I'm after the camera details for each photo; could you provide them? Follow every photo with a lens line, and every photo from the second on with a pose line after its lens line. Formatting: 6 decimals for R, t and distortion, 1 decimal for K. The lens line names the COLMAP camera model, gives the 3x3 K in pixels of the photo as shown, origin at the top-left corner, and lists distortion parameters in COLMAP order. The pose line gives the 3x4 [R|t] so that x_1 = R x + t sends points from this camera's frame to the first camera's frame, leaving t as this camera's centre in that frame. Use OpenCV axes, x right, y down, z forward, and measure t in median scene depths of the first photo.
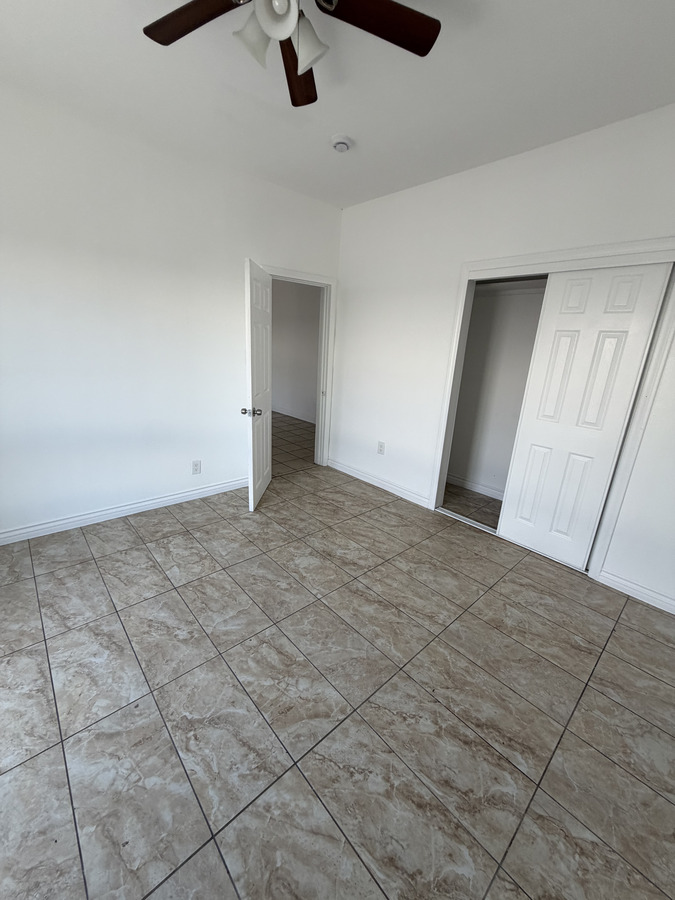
lens RADIAL K [[359.2, 0, 335.5], [0, 359.2, 447.2], [0, 0, 1]] dist [-0.001785, 0.000807]
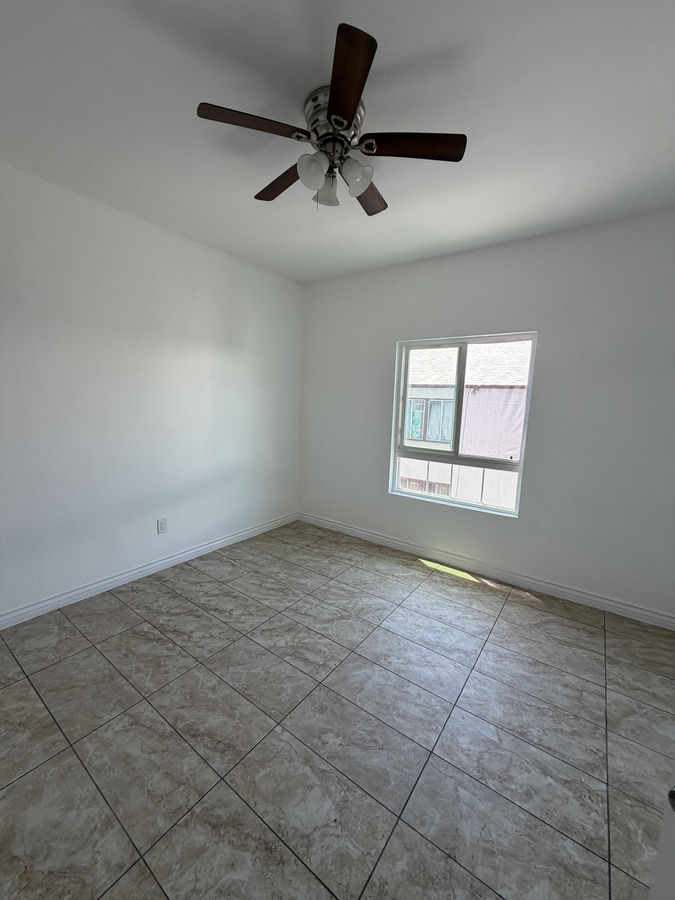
lens RADIAL K [[359.2, 0, 335.5], [0, 359.2, 447.2], [0, 0, 1]] dist [-0.001785, 0.000807]
pose [[-0.975674, -0.059865, -0.210893, 0.038758], [-0.140714, 0.908684, 0.393056, -0.517895], [0.168105, 0.413170, -0.895003, 1.722443]]
